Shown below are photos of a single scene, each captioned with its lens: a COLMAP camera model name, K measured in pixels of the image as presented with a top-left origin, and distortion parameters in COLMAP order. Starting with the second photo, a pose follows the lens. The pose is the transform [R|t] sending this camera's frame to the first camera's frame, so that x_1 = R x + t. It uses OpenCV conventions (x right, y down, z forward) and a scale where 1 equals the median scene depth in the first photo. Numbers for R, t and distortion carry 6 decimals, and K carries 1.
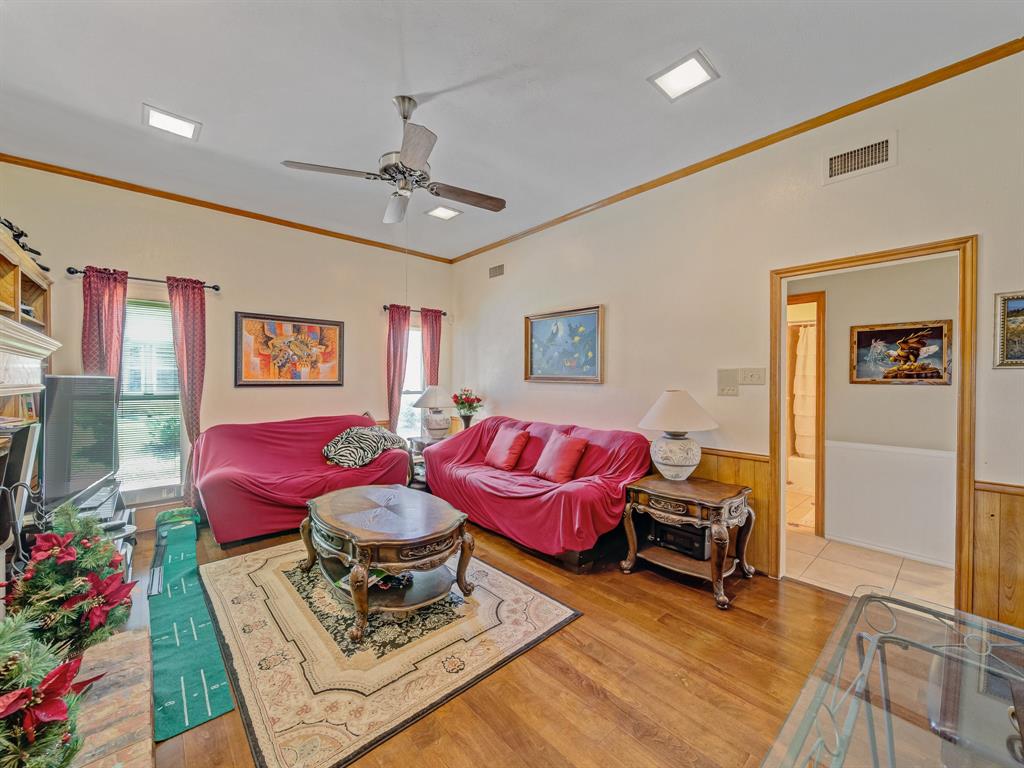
lens RADIAL K [[410.6, 0, 515.1], [0, 410.6, 383.0], [0, 0, 1]] dist [-0.000406, -0.000258]
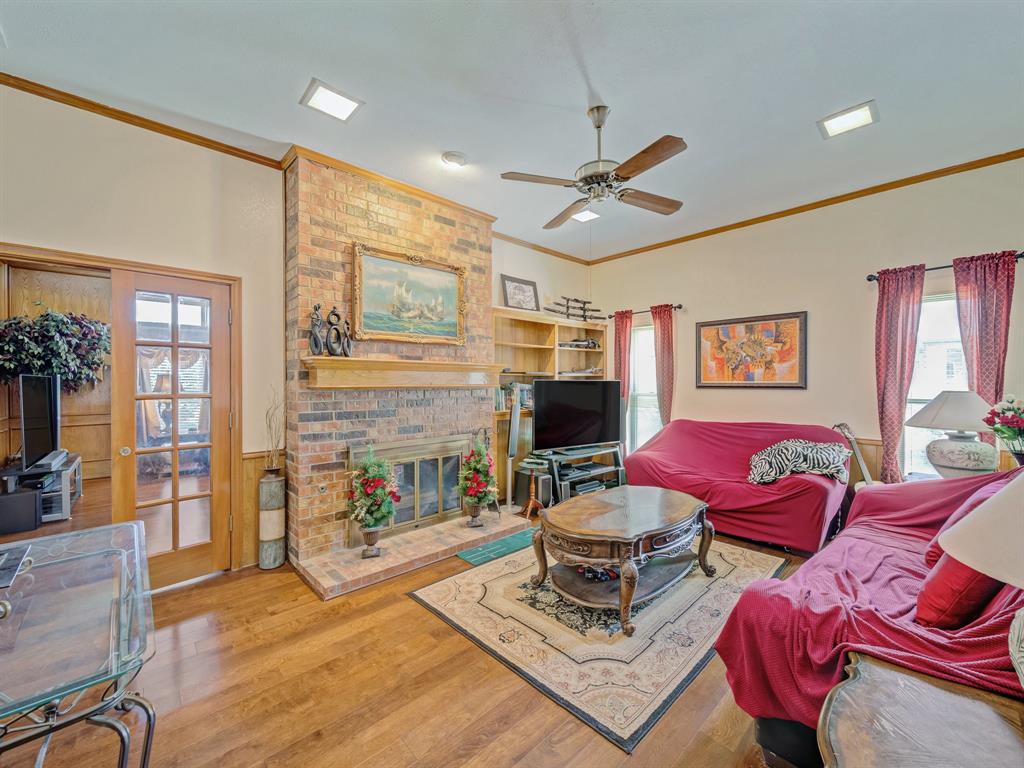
lens RADIAL K [[410.6, 0, 515.1], [0, 410.6, 383.0], [0, 0, 1]] dist [-0.000406, -0.000258]
pose [[0.013226, -0.000532, -0.999912, 0.446559], [-0.006502, 0.999979, -0.000618, -0.000906], [0.999891, 0.006509, 0.013222, 0.460184]]
